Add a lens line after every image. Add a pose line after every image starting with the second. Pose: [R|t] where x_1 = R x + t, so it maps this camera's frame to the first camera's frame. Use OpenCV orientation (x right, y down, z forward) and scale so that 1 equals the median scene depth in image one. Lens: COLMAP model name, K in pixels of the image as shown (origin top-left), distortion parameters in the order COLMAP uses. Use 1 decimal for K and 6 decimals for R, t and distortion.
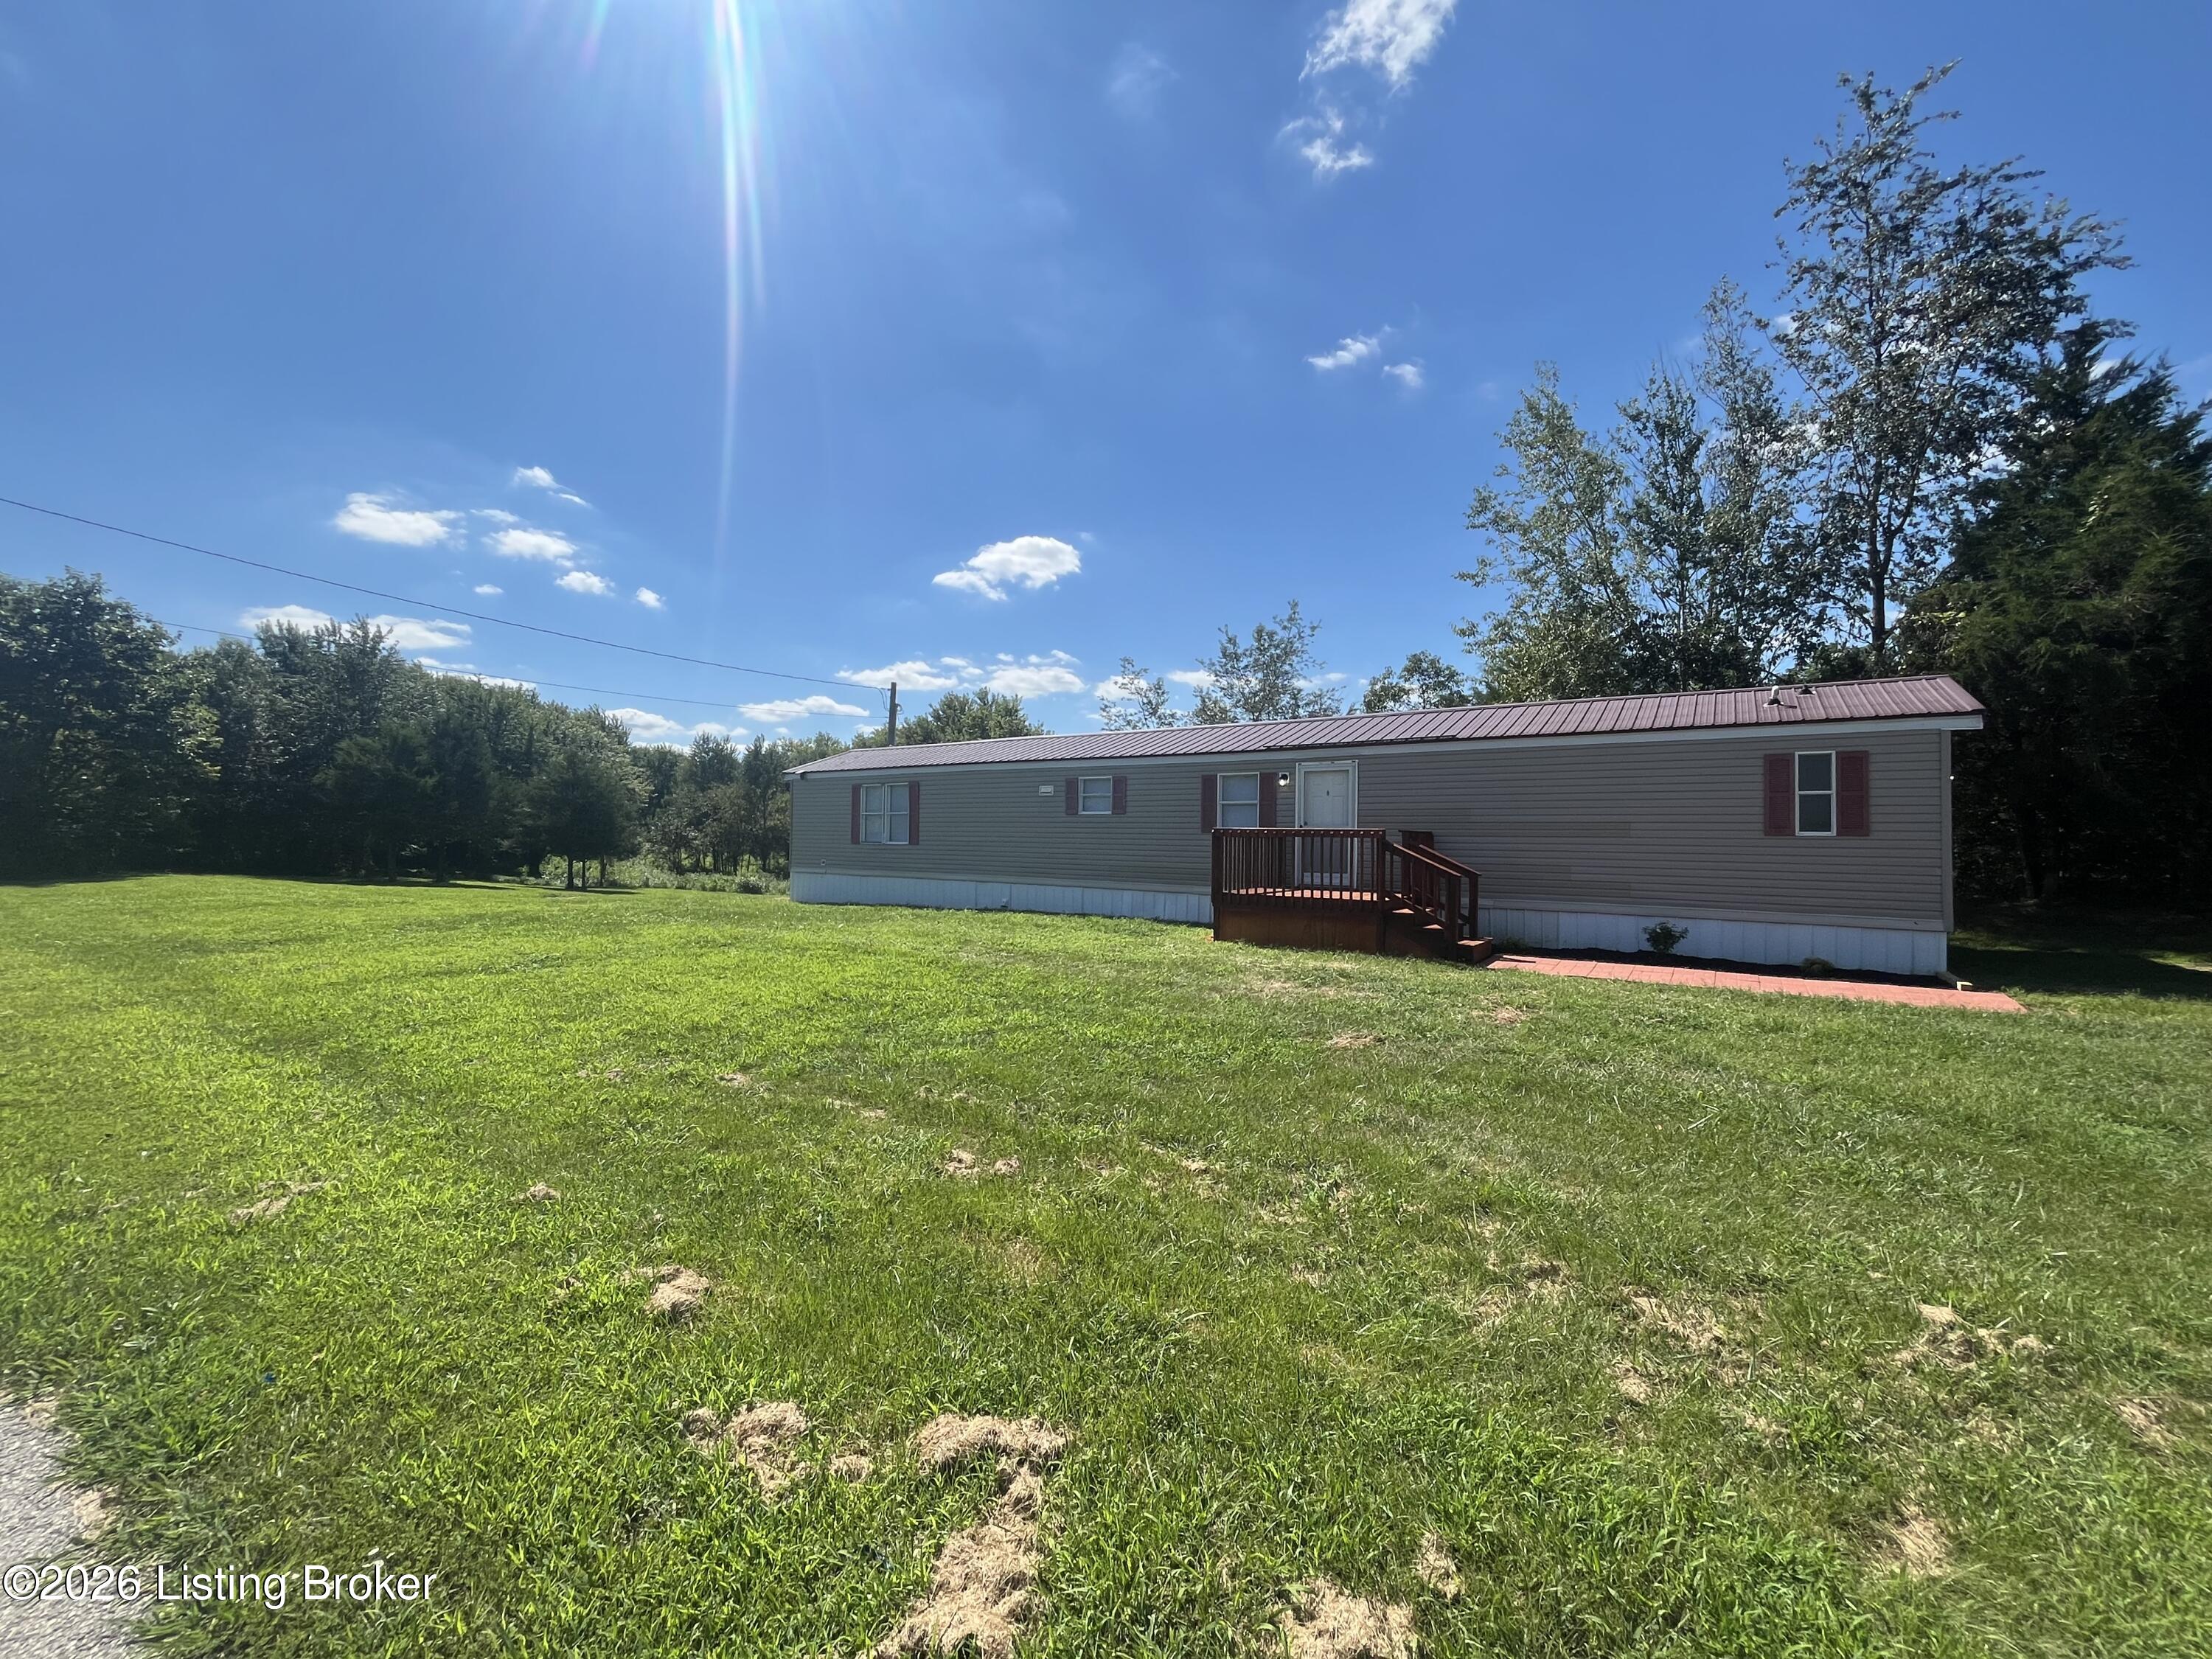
lens RADIAL K [[889.4, 0, 1110.4], [0, 889.4, 828.9], [0, 0, 1]] dist [-0.002687, -0.000807]
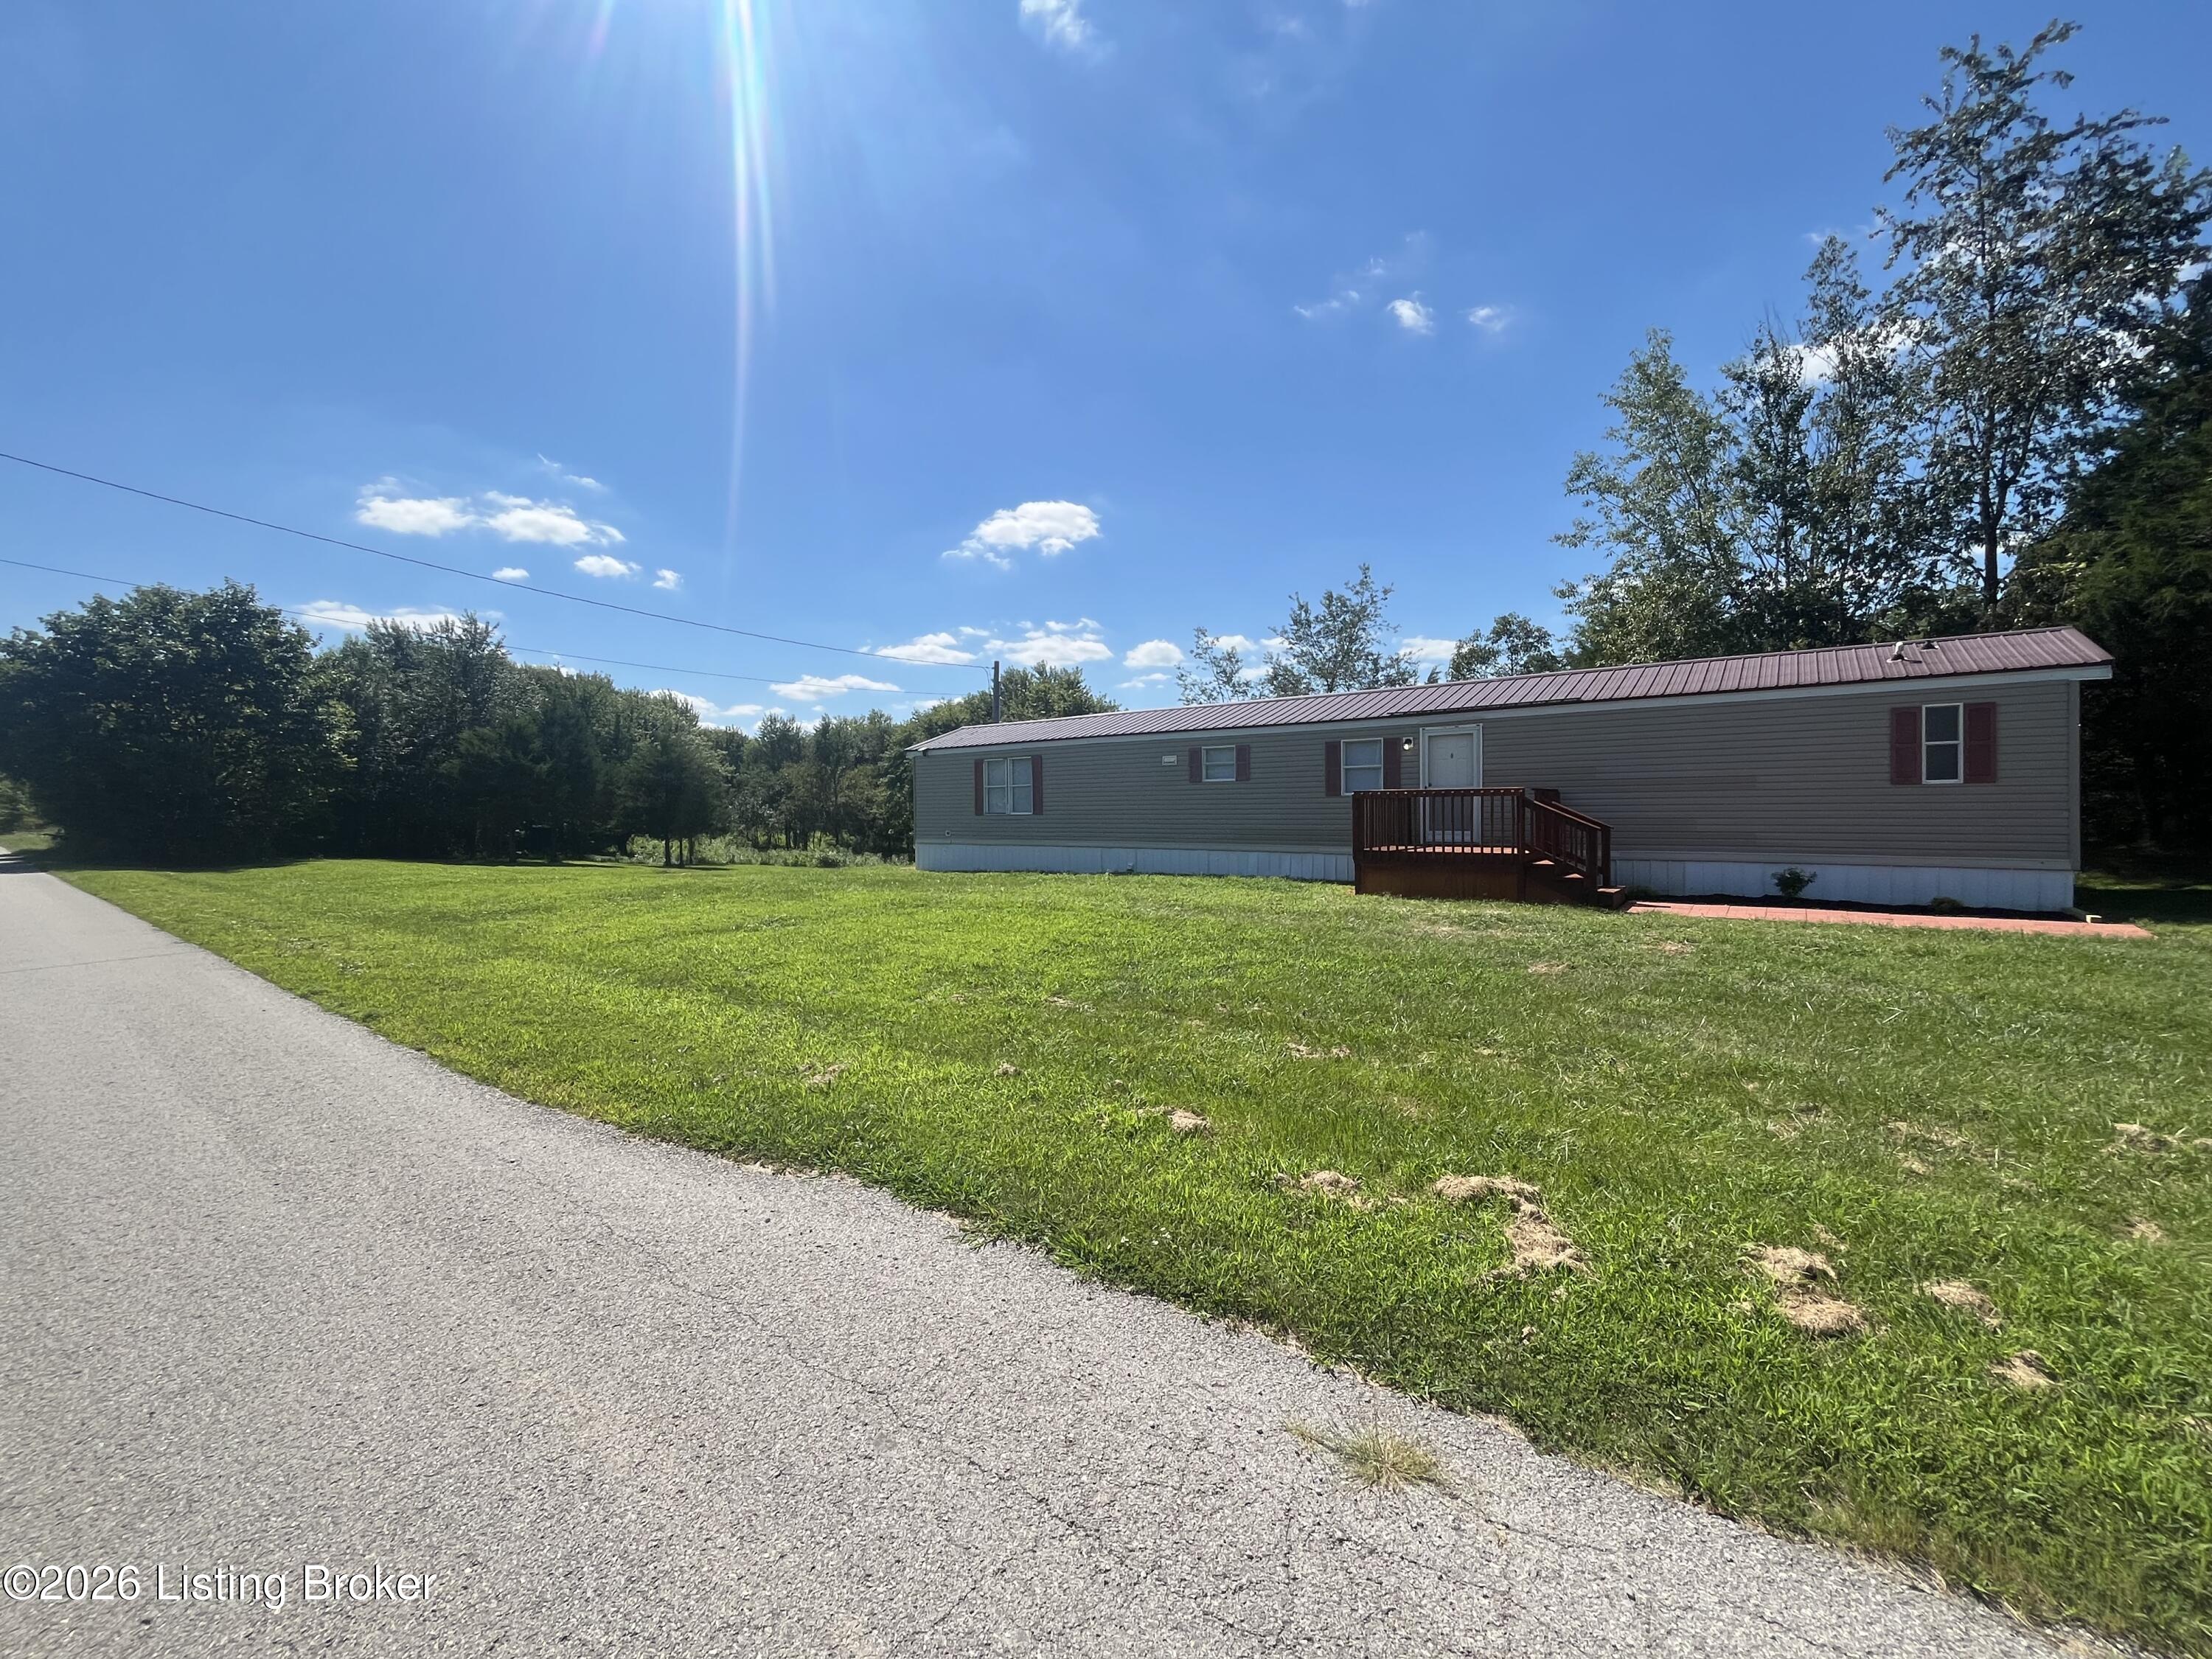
lens RADIAL K [[889.4, 0, 1114.9], [0, 889.4, 821.1], [0, 0, 1]] dist [-0.002687, -0.000807]
pose [[0.998471, -0.023008, -0.050263, -0.102830], [0.024281, 0.999396, 0.024858, 0.001957], [0.049661, -0.026040, 0.998427, -0.079426]]
